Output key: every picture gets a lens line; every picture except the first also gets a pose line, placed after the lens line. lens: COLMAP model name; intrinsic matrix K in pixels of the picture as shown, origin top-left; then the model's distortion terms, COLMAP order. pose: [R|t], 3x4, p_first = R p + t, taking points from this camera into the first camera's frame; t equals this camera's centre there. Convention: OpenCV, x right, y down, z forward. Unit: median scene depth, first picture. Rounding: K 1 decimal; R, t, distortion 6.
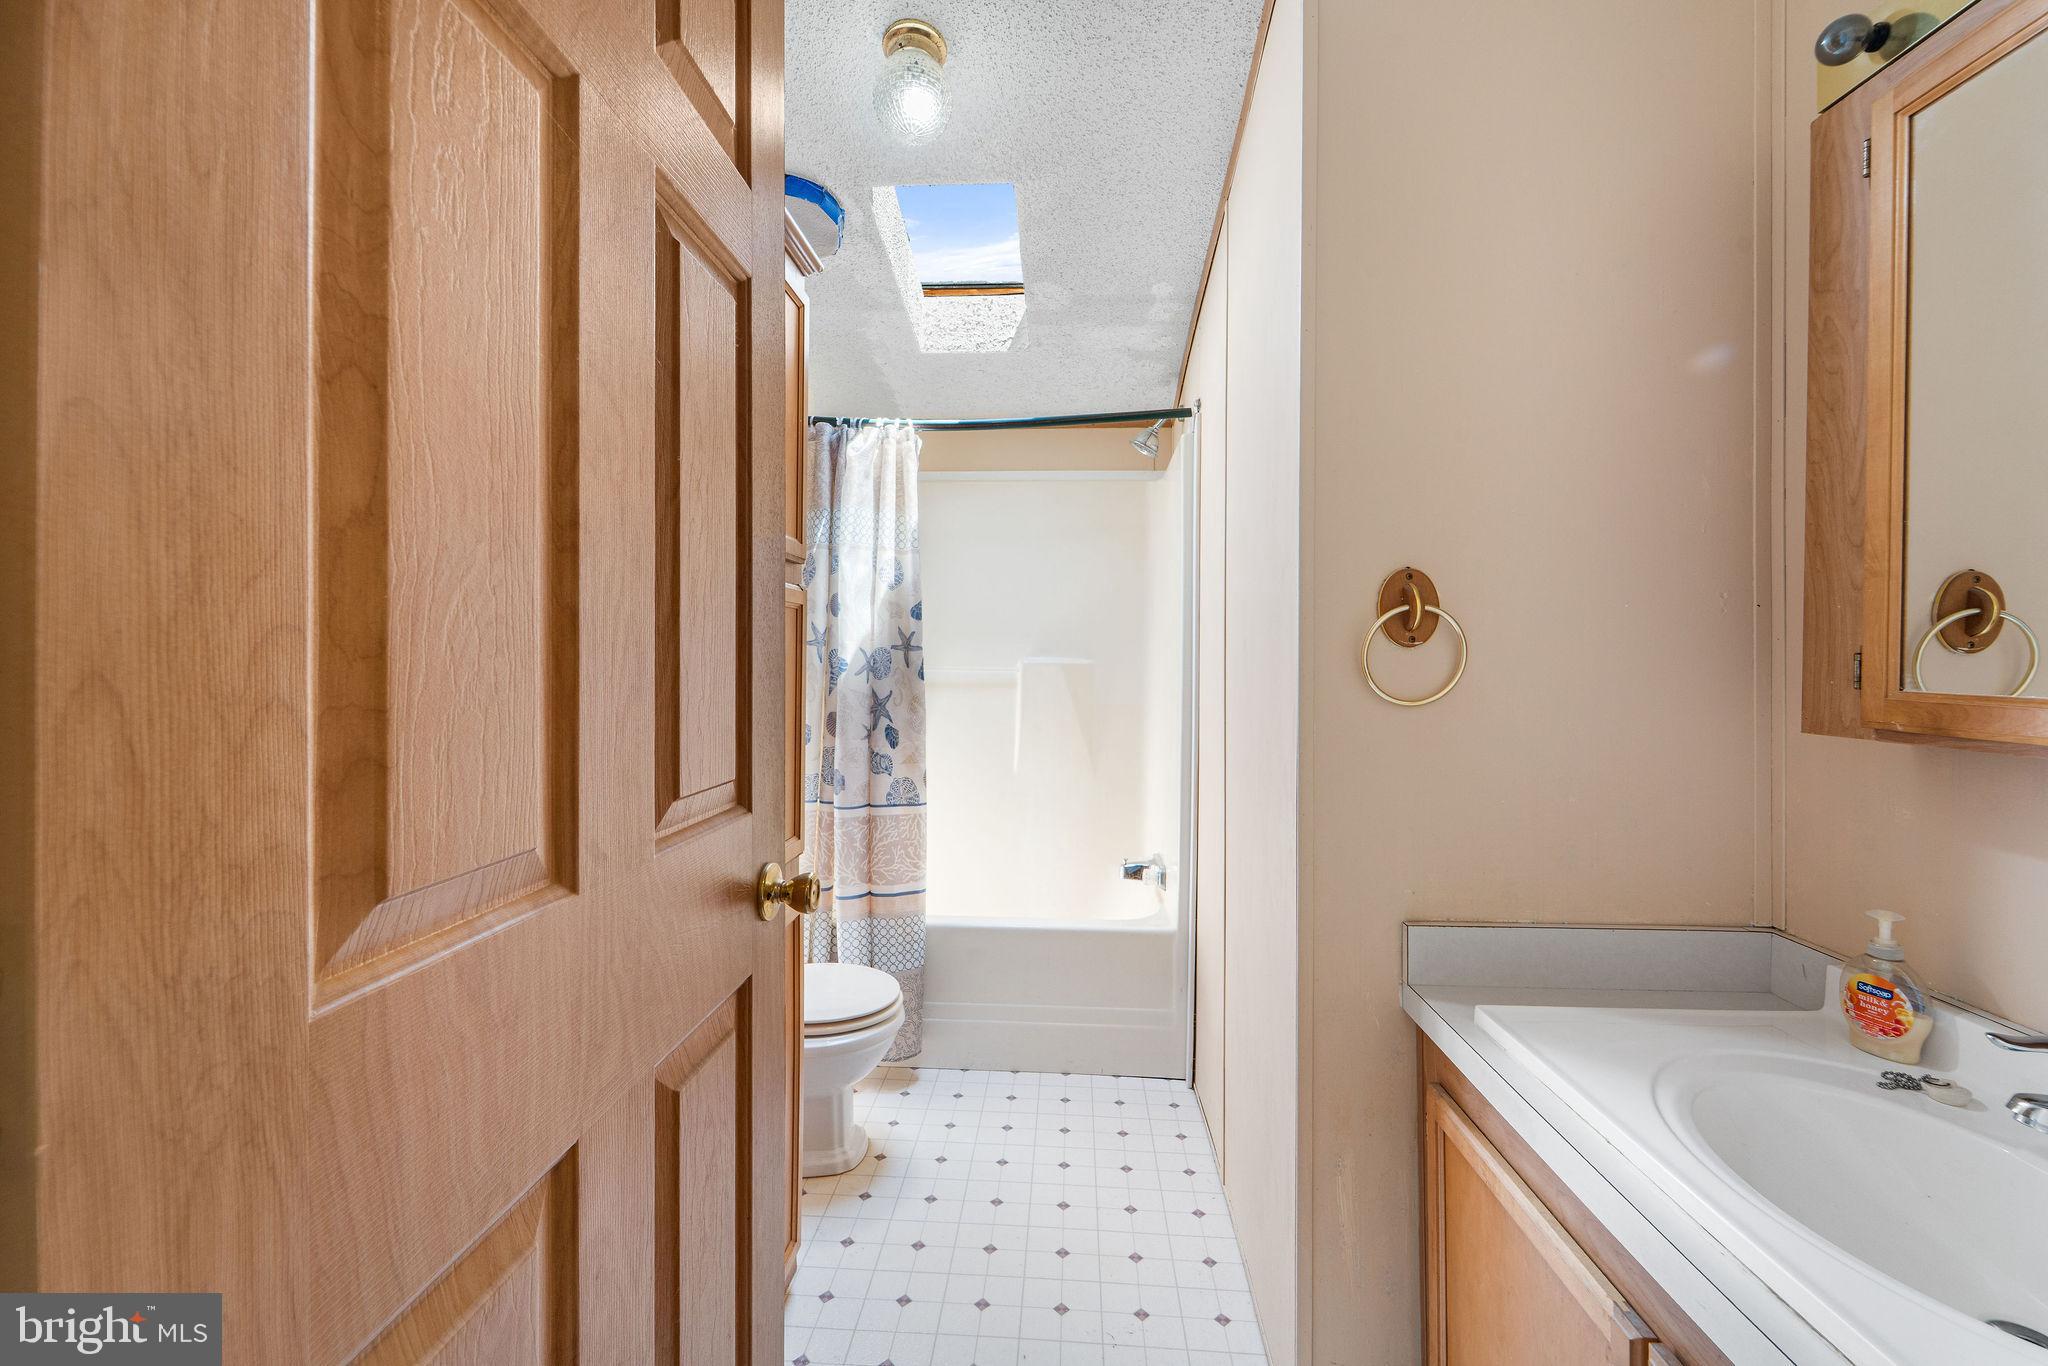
lens RADIAL K [[843.0, 0, 1024.3], [0, 843.0, 636.4], [0, 0, 1]] dist [-0.000739, -0.000573]
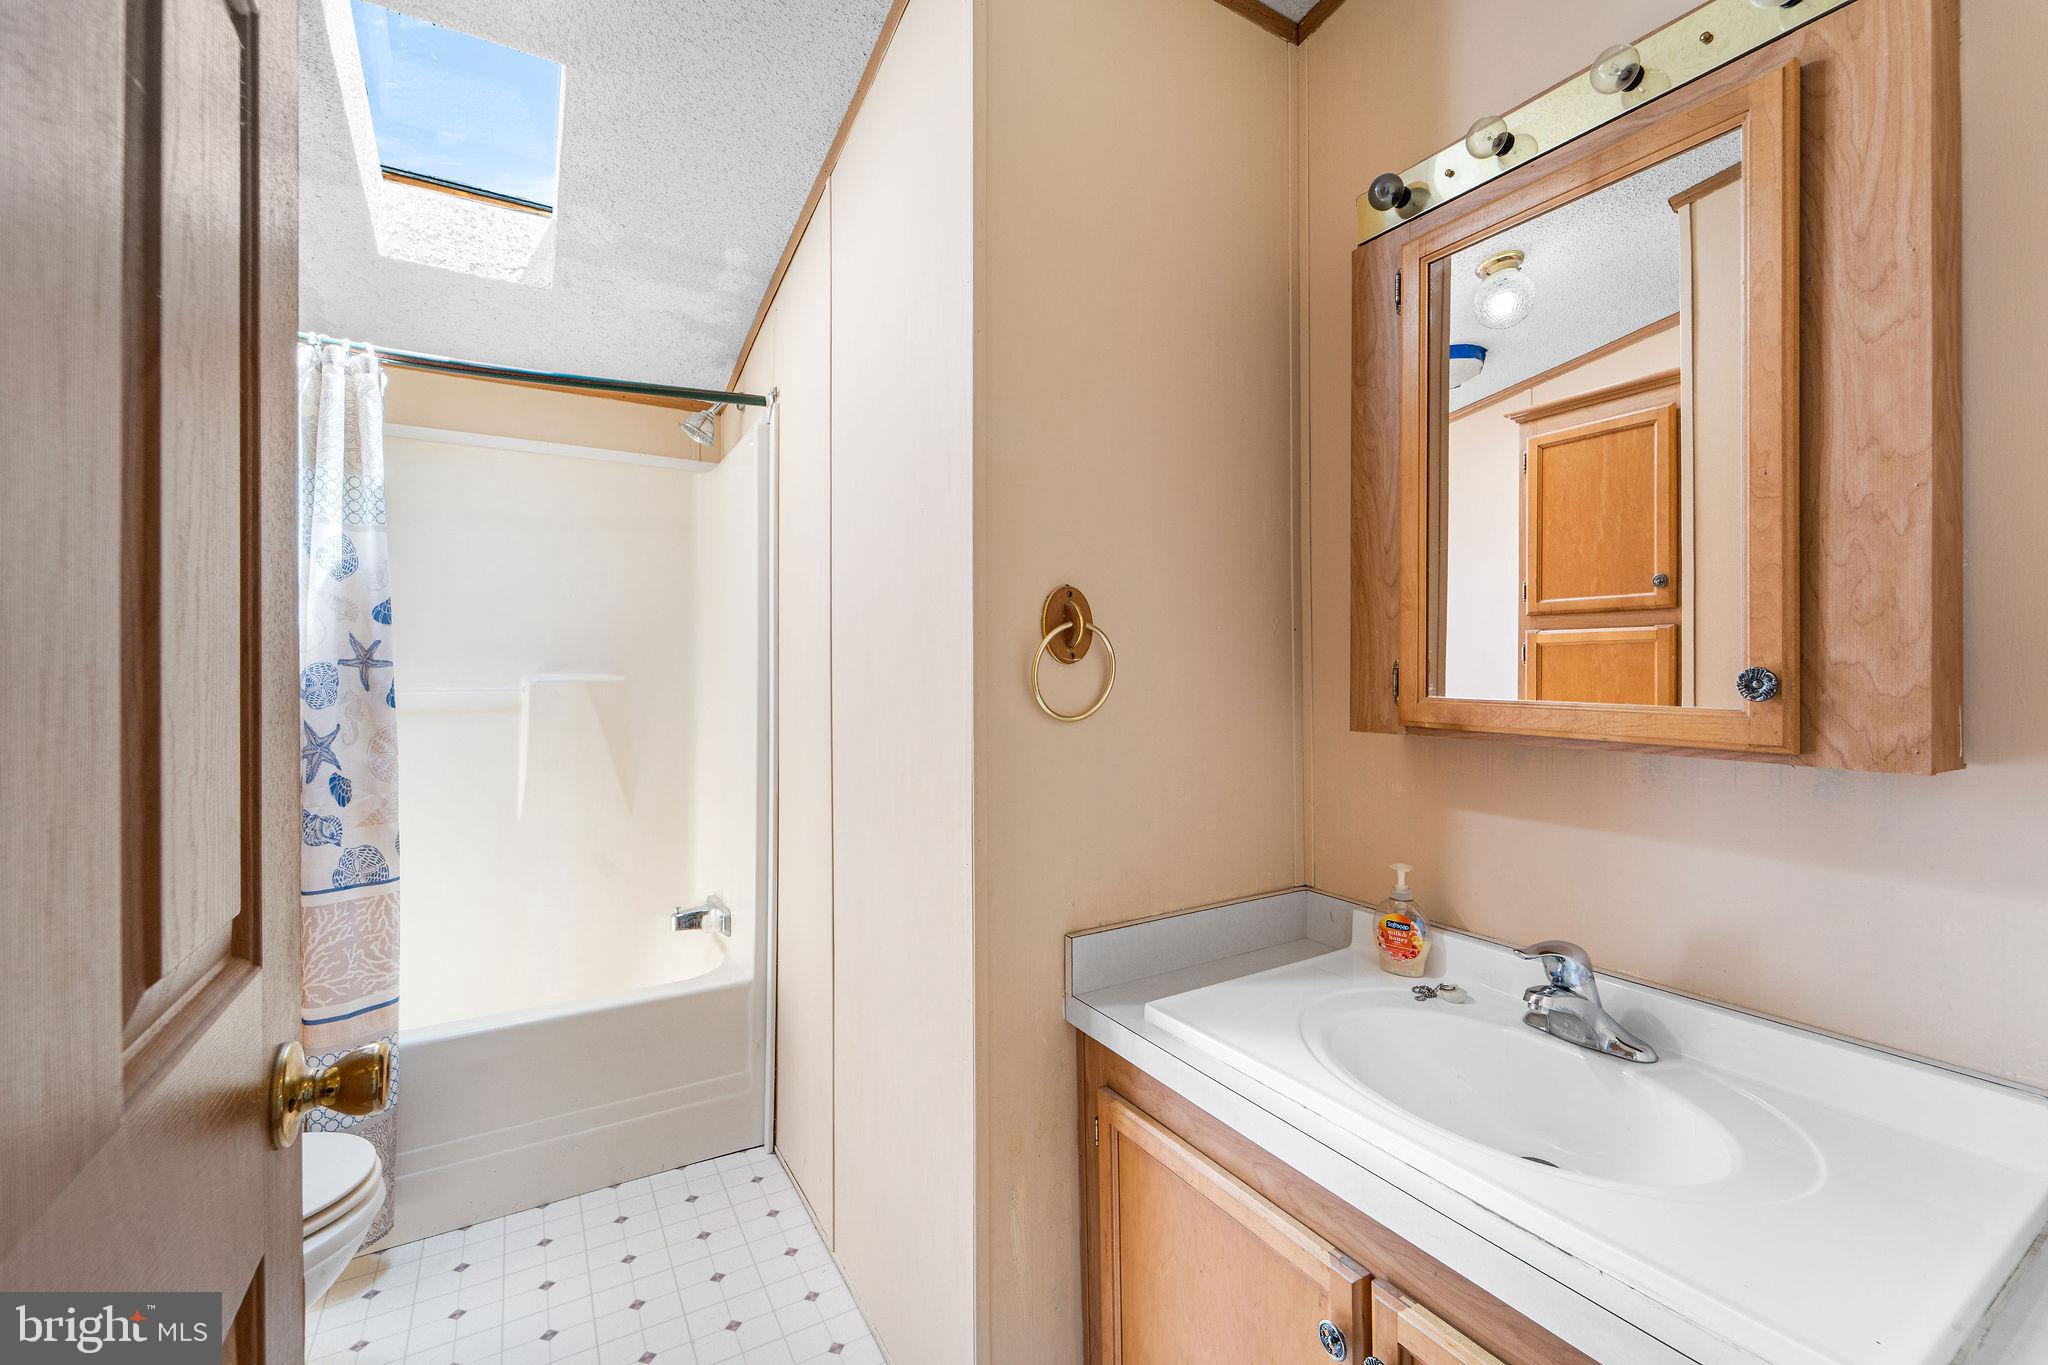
lens RADIAL K [[849.0, 0, 1025.2], [0, 849.0, 649.3], [0, 0, 1]] dist [0.003323, -0.000275]
pose [[0.825699, 0.006157, 0.564077, -0.168668], [-0.007118, 0.999975, -0.000495, -0.003521], [-0.564066, -0.003607, 0.825722, 0.184256]]
